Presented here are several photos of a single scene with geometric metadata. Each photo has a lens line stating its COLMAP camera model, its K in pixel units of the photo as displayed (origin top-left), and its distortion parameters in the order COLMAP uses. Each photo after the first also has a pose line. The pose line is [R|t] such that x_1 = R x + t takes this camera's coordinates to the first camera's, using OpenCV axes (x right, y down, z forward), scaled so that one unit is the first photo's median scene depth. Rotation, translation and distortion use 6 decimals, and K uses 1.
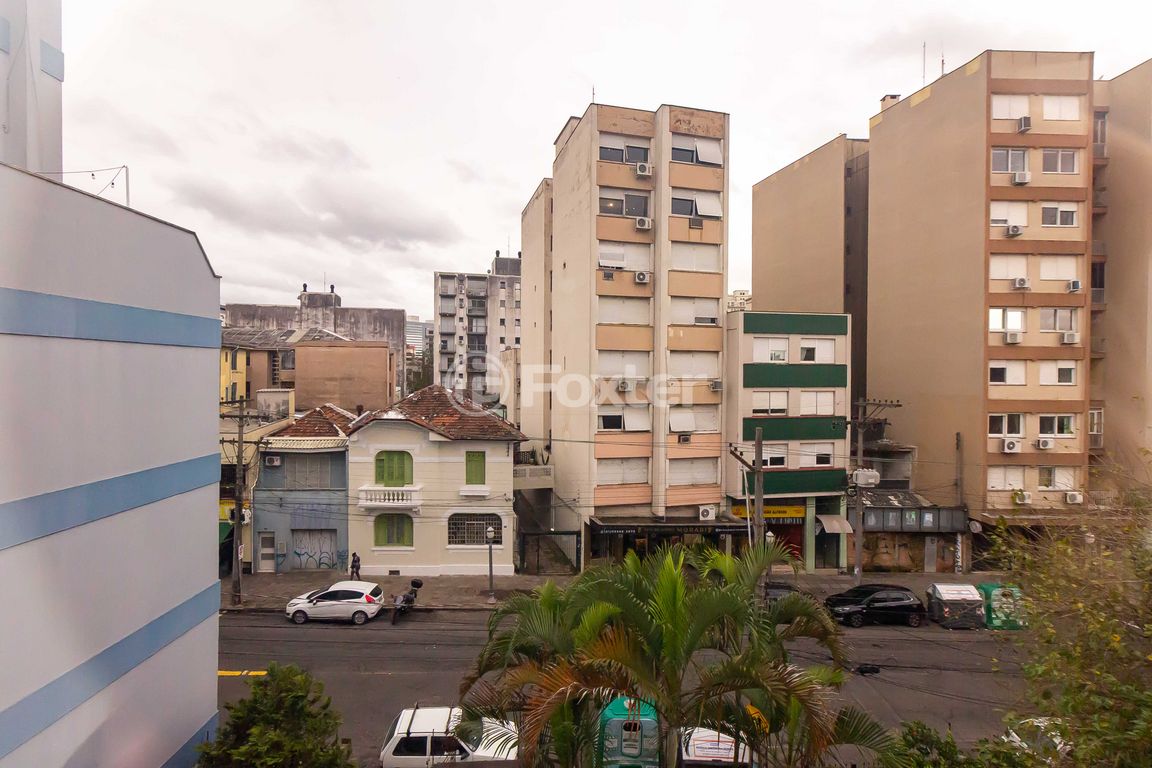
lens RADIAL K [[535.5, 0, 573.9], [0, 535.5, 380.5], [0, 0, 1]] dist [0.003688, 0.000197]
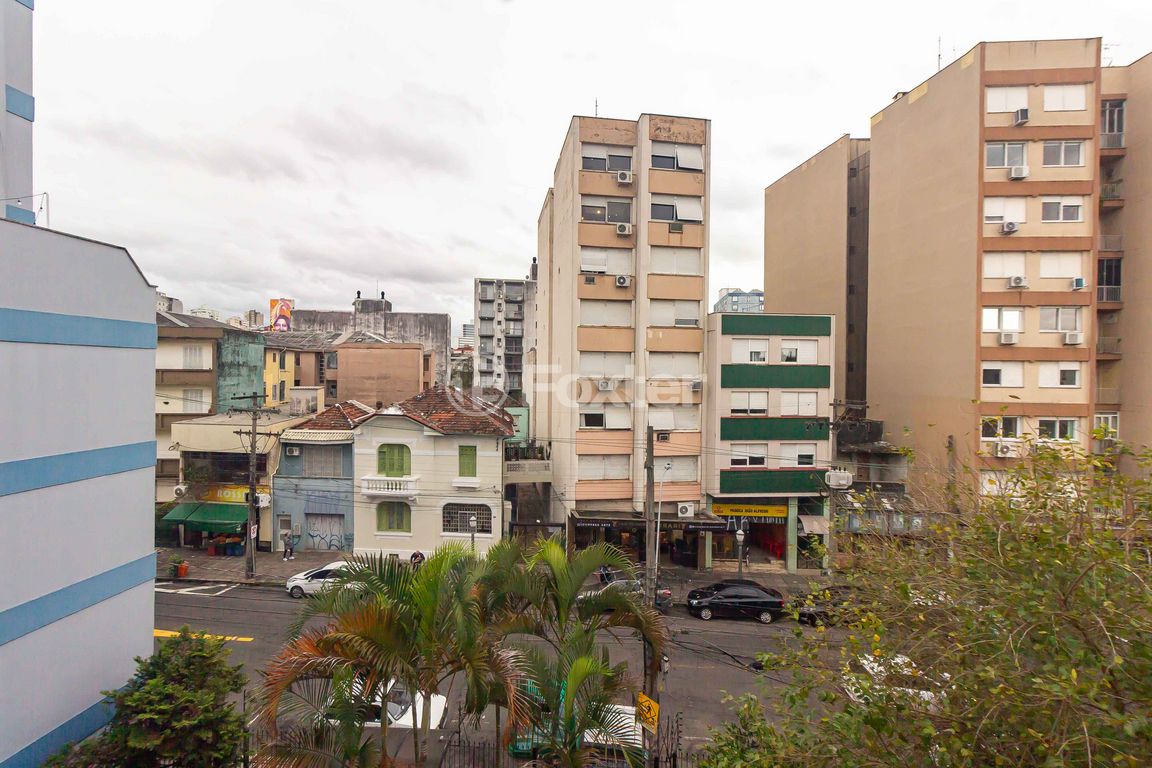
lens RADIAL K [[535.5, 0, 702.7], [0, 535.5, 383.6], [0, 0, 1]] dist [0.003688, 0.000197]
pose [[0.994810, 0.005541, -0.101604, 0.375363], [-0.005579, 0.999984, -0.000084, 0.005296], [0.101602, 0.000650, 0.994825, -0.016739]]
